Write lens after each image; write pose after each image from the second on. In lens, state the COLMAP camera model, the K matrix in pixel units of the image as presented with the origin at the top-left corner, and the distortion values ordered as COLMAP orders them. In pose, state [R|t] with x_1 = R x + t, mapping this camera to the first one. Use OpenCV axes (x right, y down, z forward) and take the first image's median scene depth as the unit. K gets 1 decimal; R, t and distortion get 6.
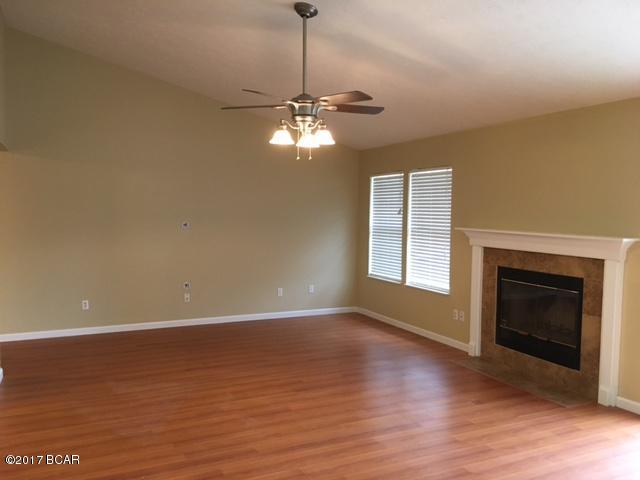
lens RADIAL K [[549.2, 0, 320.0], [0, 549.2, 240.0], [0, 0, 1]] dist [0.045596, -0.009199]
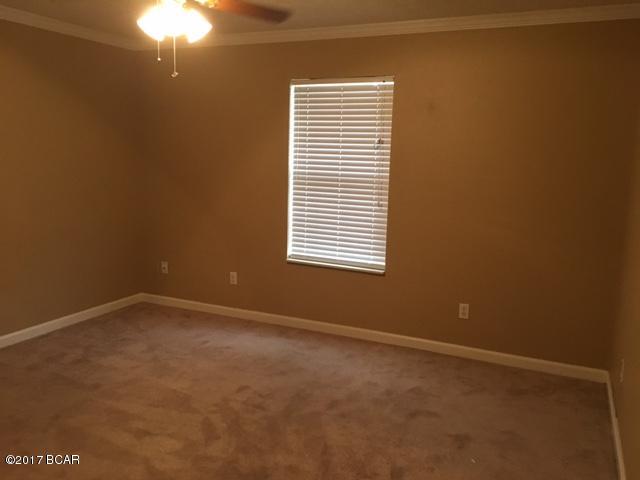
lens RADIAL K [[549.2, 0, 320.0], [0, 549.2, 240.0], [0, 0, 1]] dist [0.045596, -0.009199]
pose [[0.762442, -0.097949, 0.639600, -0.281964], [0.016030, 0.991032, 0.132659, -0.034888], [-0.646858, -0.090892, 0.757174, 0.592572]]
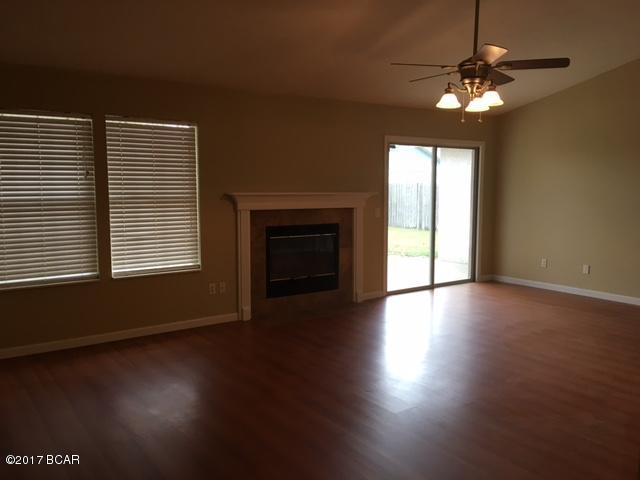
lens RADIAL K [[549.2, 0, 320.0], [0, 549.2, 240.0], [0, 0, 1]] dist [0.045596, -0.009199]
pose [[-0.180929, -0.093884, 0.979005, -0.725492], [0.062982, 0.992284, 0.106797, -0.033515], [-0.981477, 0.080982, -0.173620, 1.054477]]
